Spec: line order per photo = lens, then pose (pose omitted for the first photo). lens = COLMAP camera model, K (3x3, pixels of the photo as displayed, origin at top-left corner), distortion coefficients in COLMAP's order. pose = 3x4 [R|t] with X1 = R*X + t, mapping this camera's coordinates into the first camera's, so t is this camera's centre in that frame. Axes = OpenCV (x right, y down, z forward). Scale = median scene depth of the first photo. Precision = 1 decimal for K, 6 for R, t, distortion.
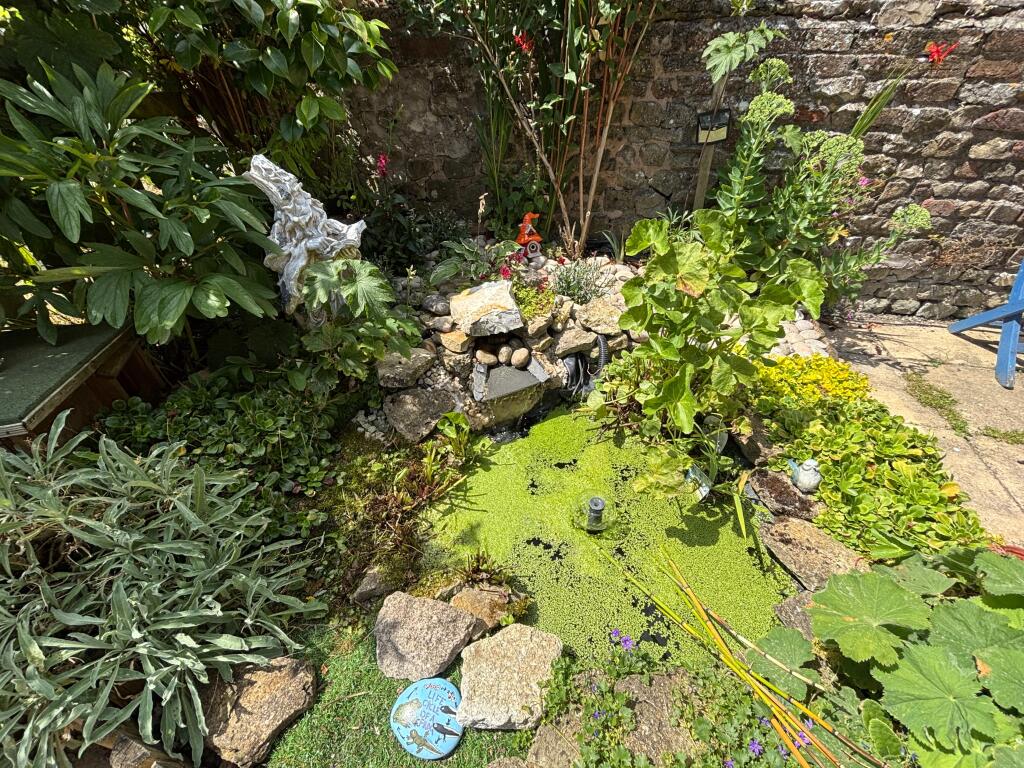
lens RADIAL K [[412.3, 0, 512.1], [0, 412.3, 384.6], [0, 0, 1]] dist [0.002692, -0.000616]
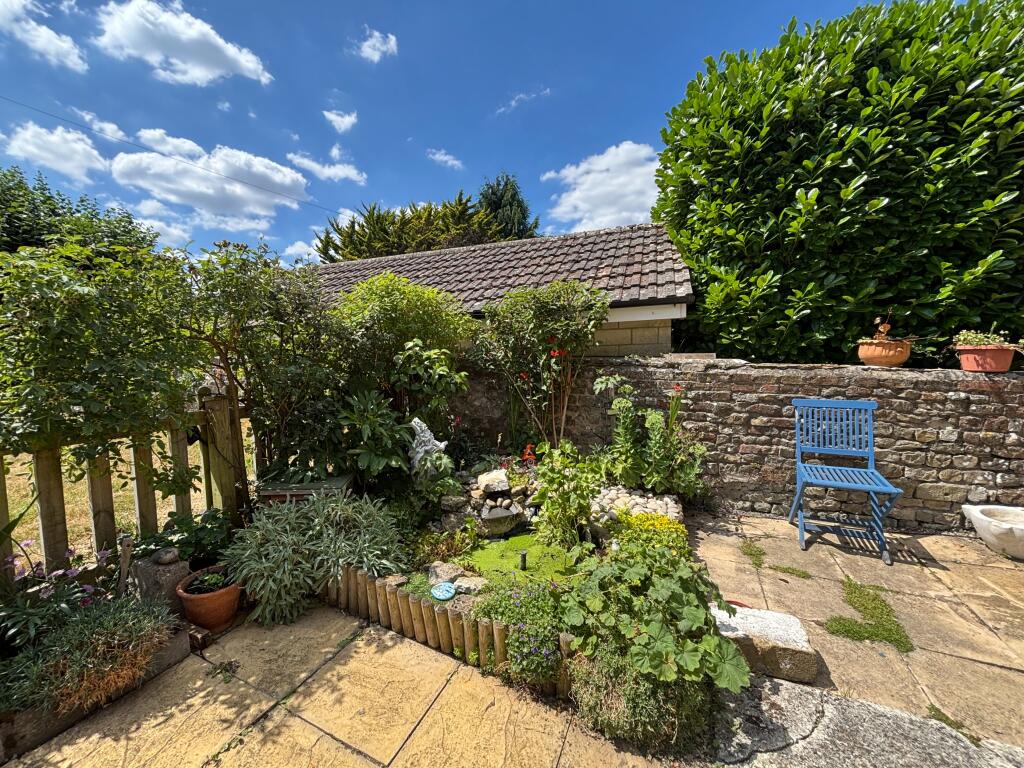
lens RADIAL K [[412.3, 0, 512.2], [0, 412.3, 383.9], [0, 0, 1]] dist [0.002692, -0.000616]
pose [[0.990044, 0.013001, -0.140160, 0.336705], [-0.086238, 0.842992, -0.530969, 0.538140], [0.111250, 0.537770, 0.835719, -1.098994]]
